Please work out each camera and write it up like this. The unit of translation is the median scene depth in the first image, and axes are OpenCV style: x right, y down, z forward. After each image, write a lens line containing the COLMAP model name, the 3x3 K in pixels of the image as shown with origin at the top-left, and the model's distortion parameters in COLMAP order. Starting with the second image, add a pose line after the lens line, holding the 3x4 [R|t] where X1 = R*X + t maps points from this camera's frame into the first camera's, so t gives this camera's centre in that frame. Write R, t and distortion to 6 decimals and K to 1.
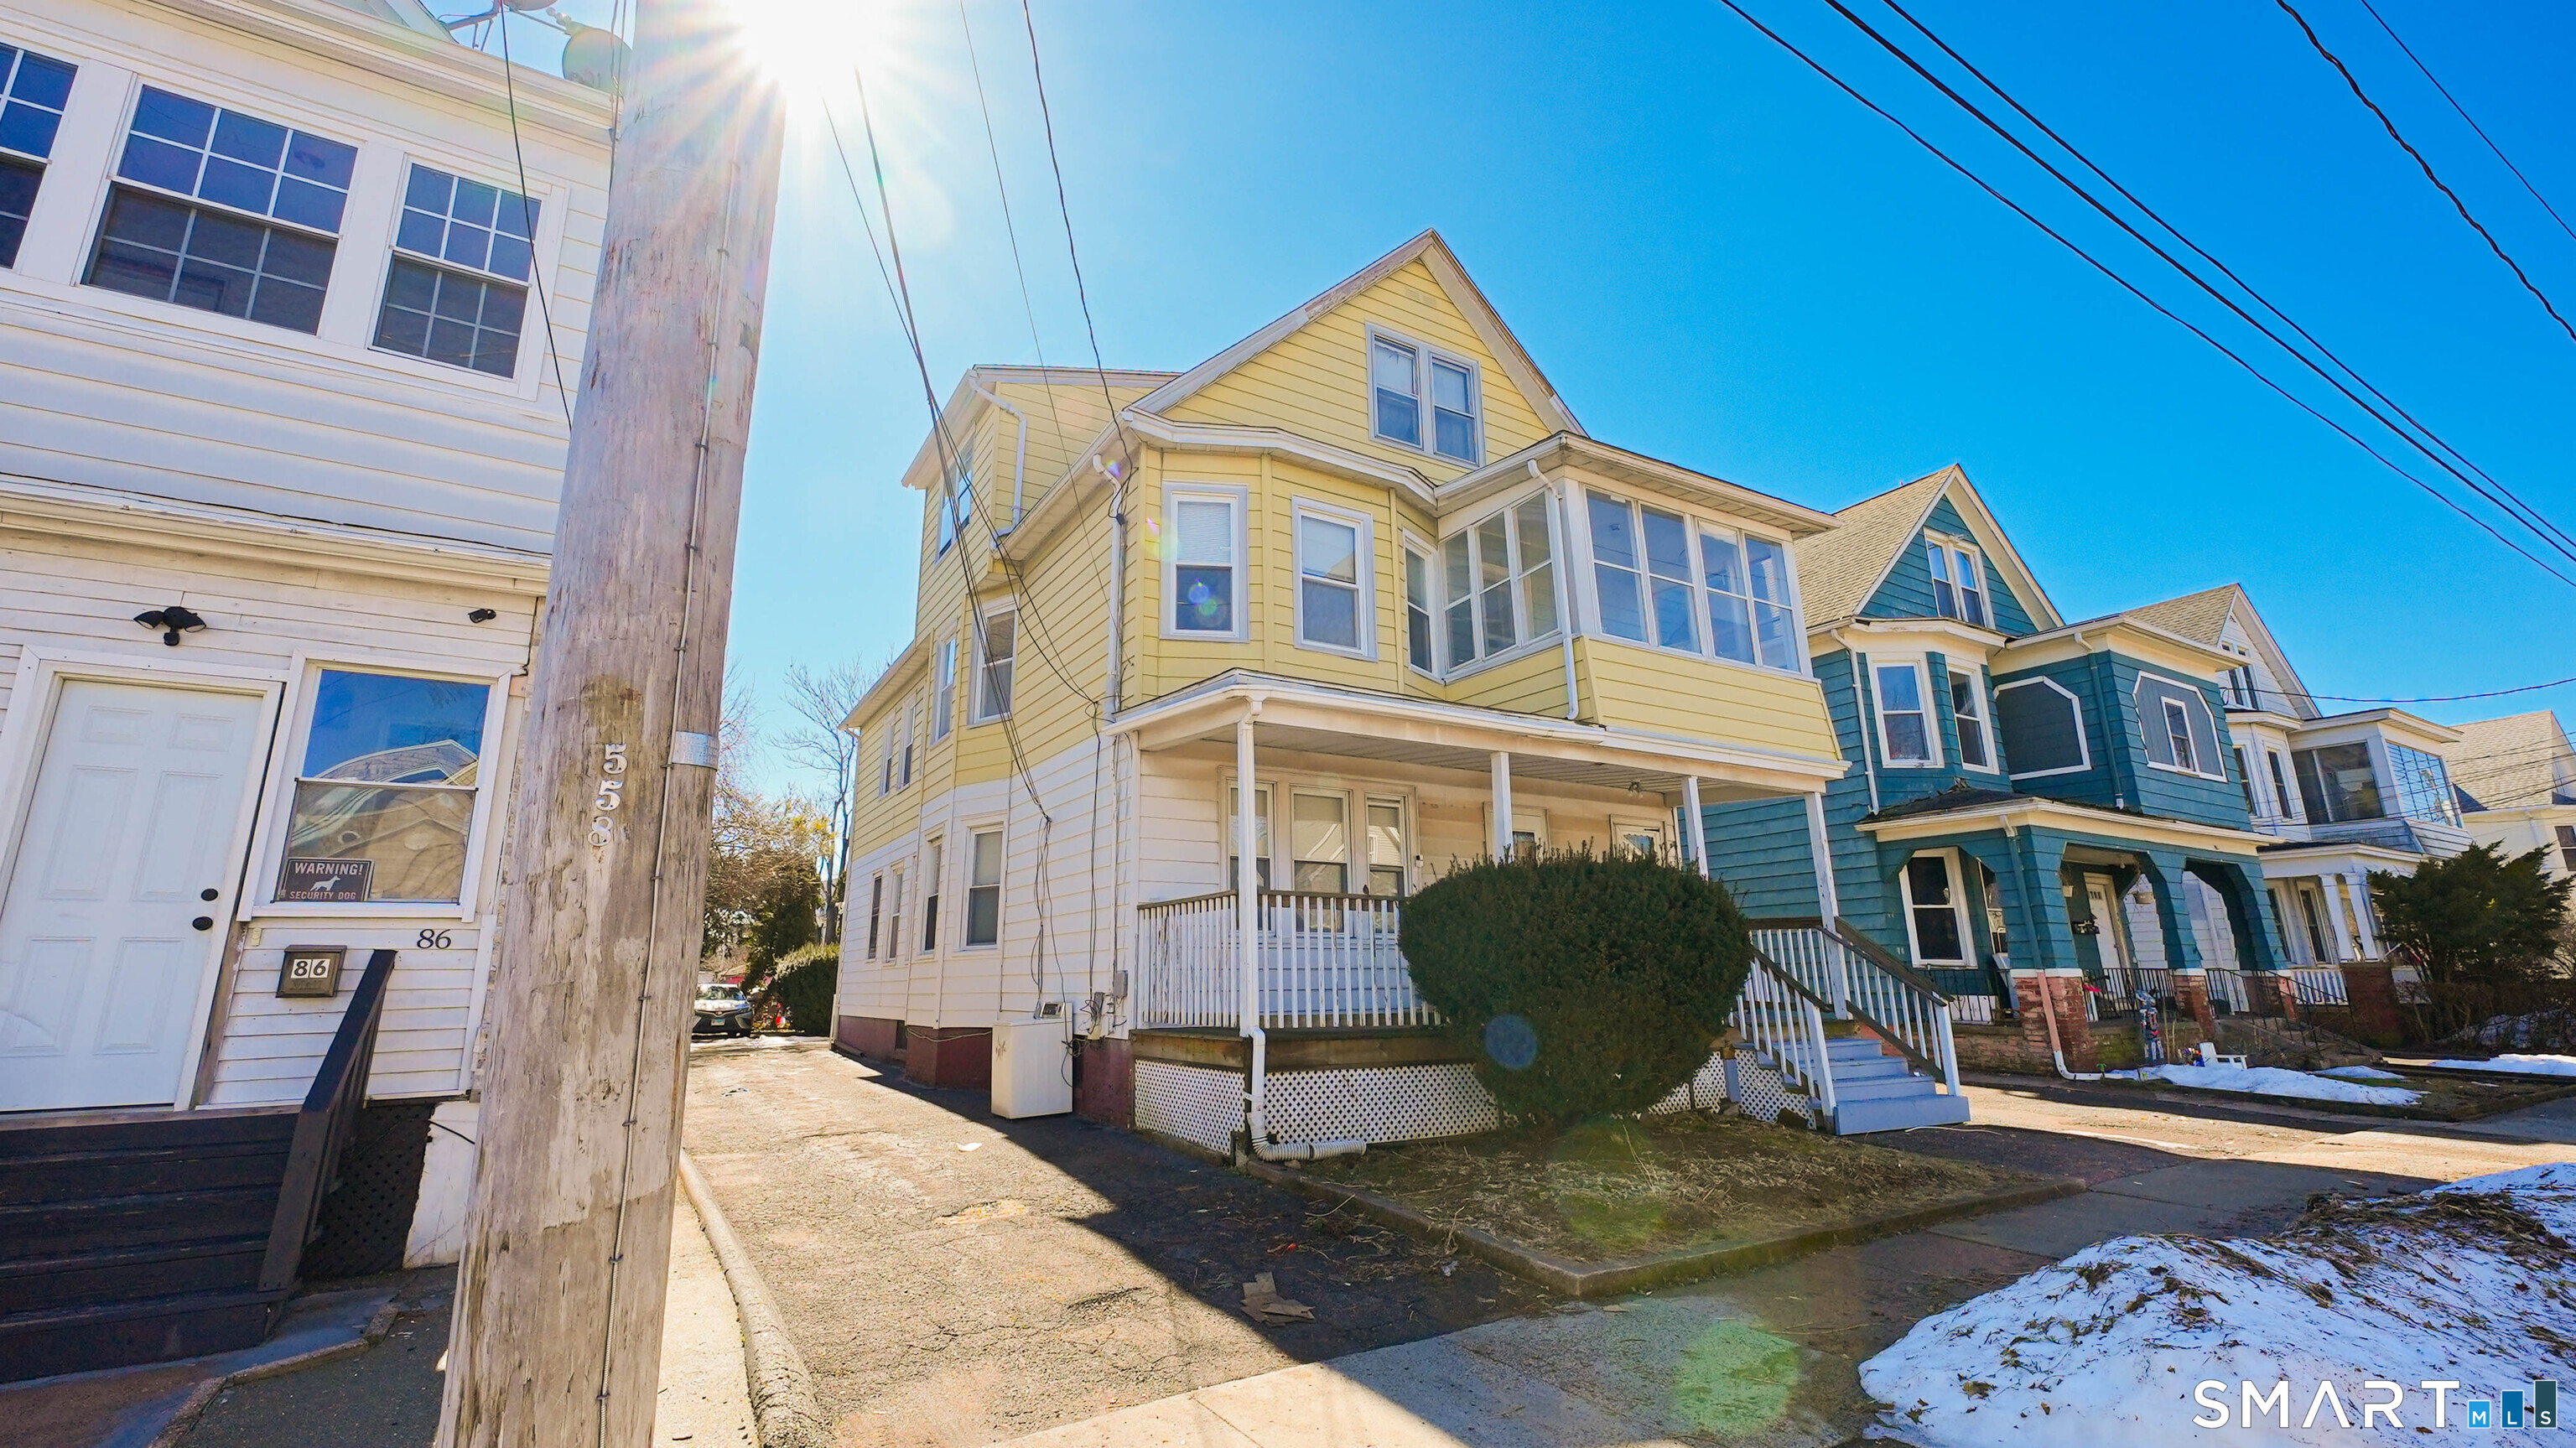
lens RADIAL K [[1067.8, 0, 1277.5], [0, 1067.8, 719.5], [0, 0, 1]] dist [-0.001533, 0.000221]
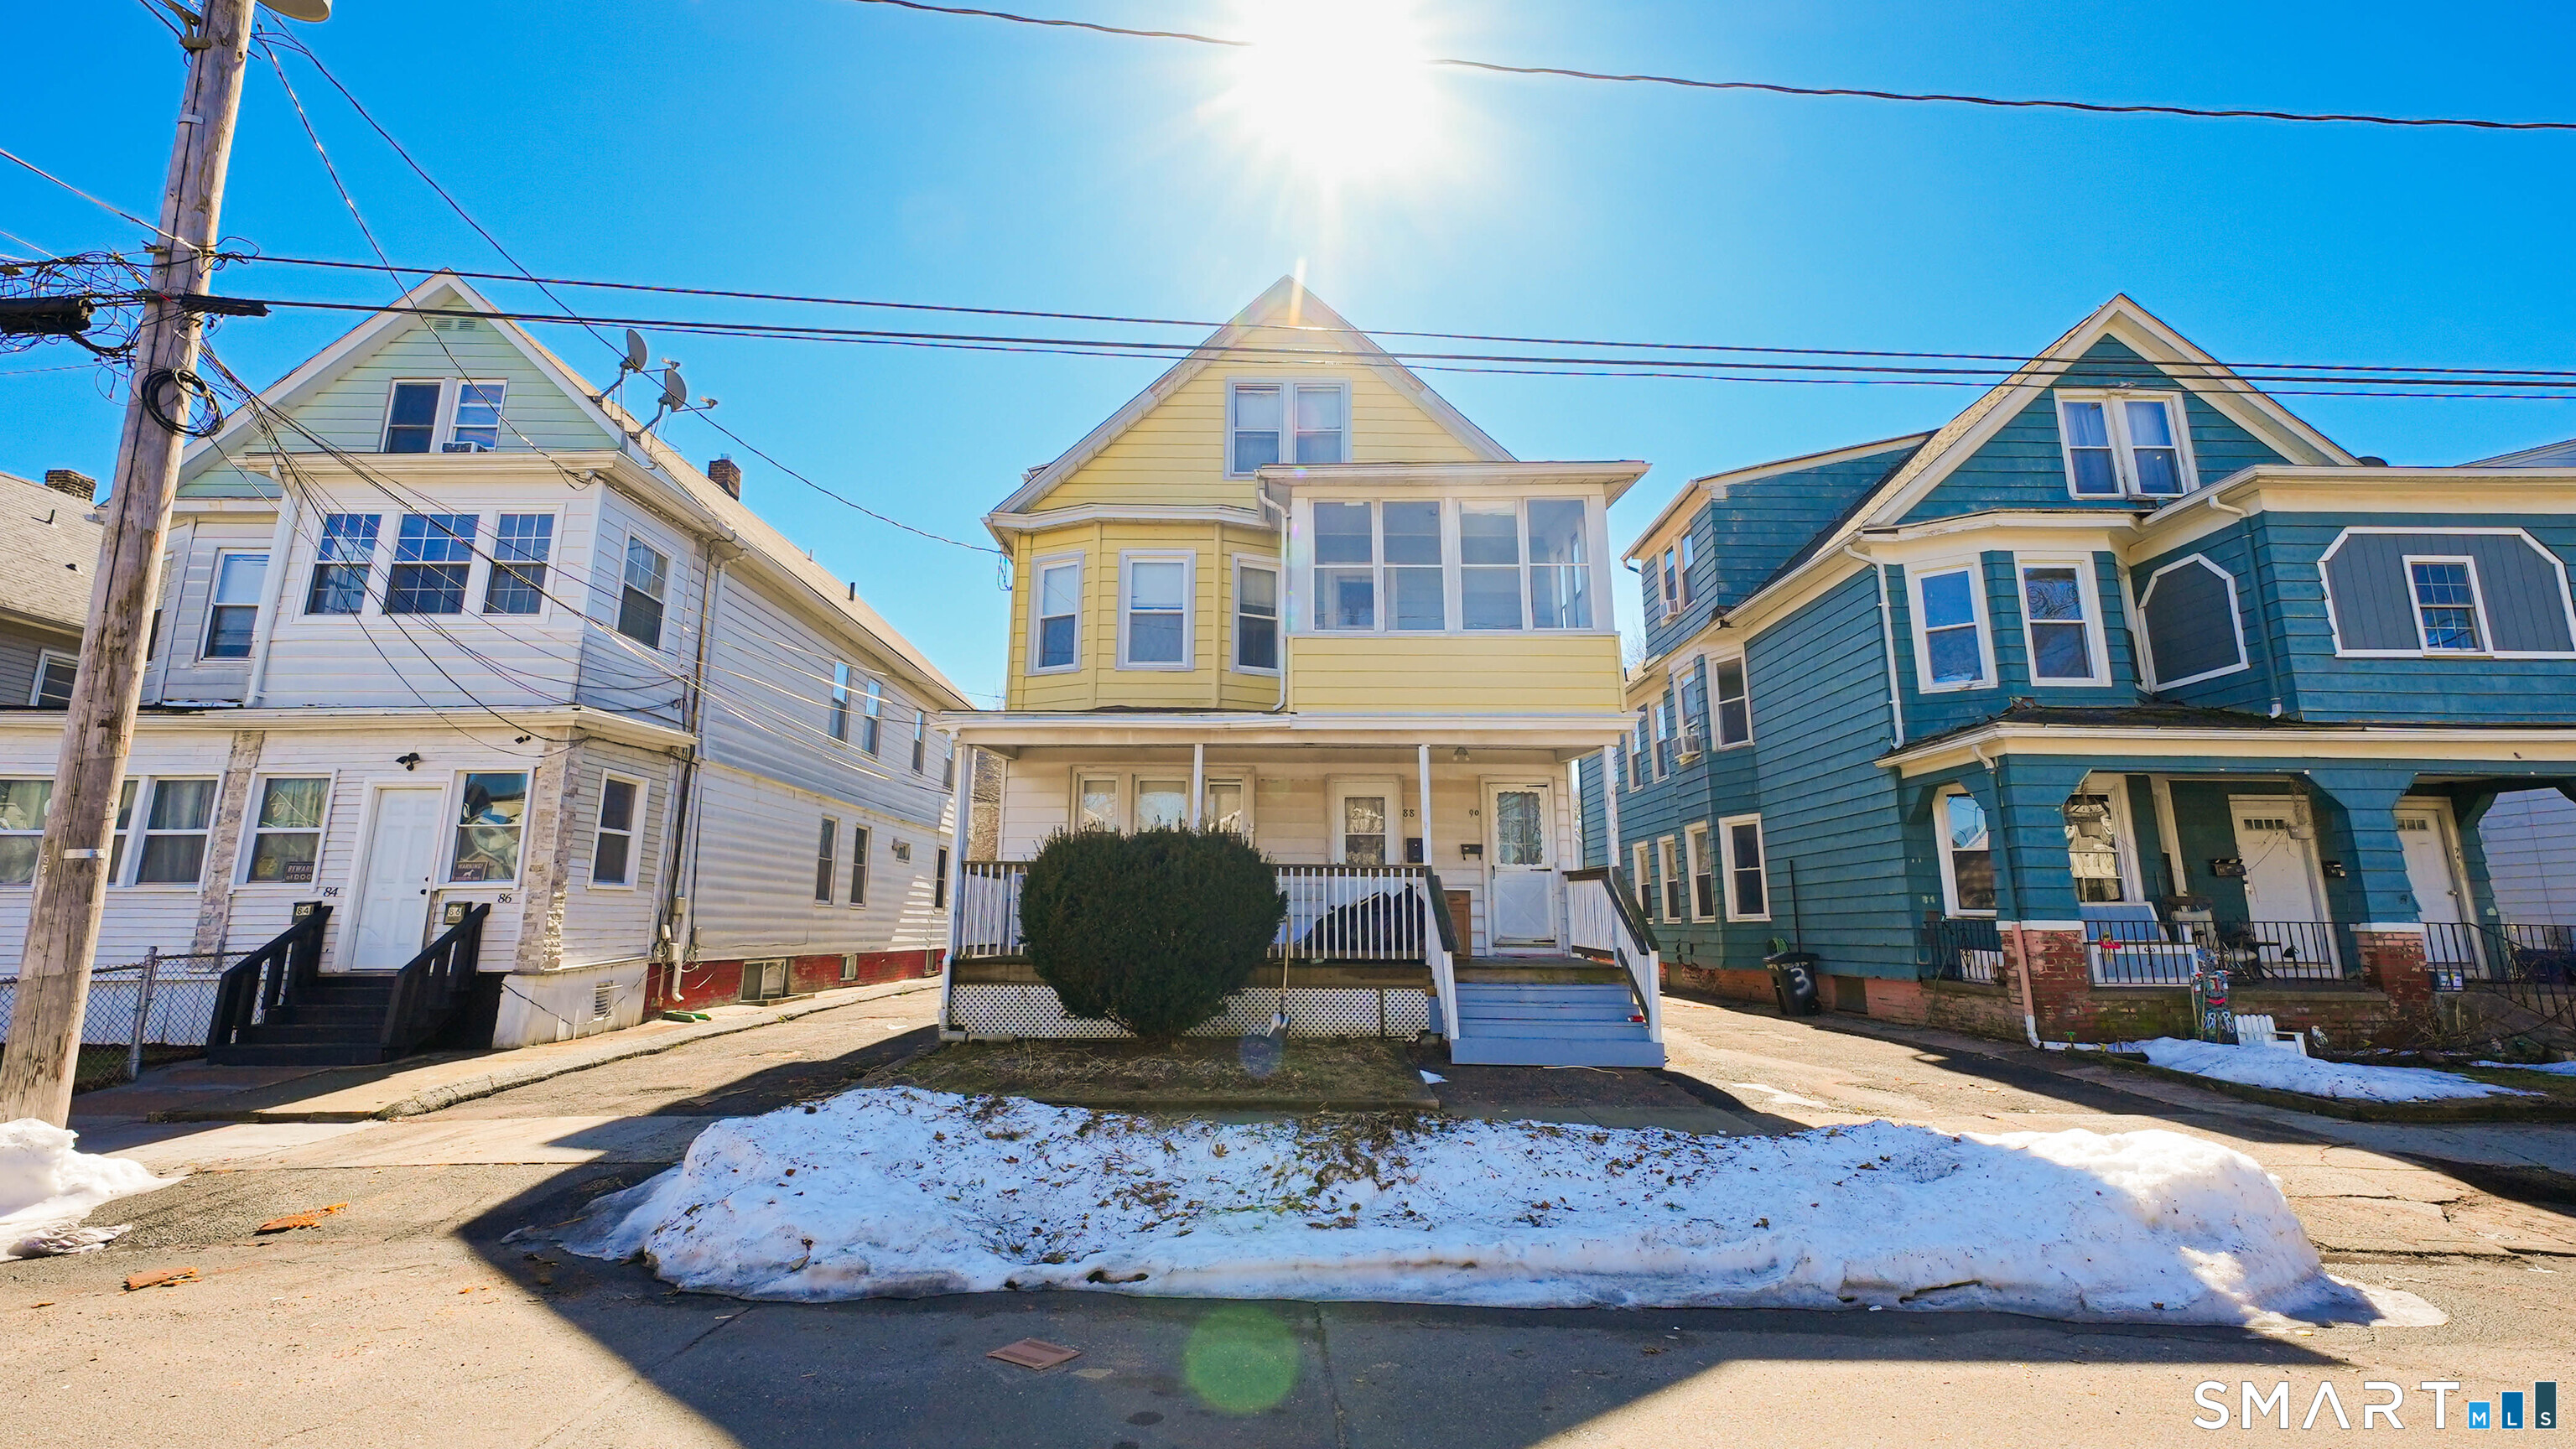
lens RADIAL K [[1067.9, 0, 1314.4], [0, 1067.9, 713.8], [0, 0, 1]] dist [-0.001533, 0.000221]
pose [[0.868678, -0.085752, -0.487899, 0.818440], [0.107266, 0.994097, 0.016262, -0.009380], [0.483625, -0.066462, 0.872748, -0.020006]]
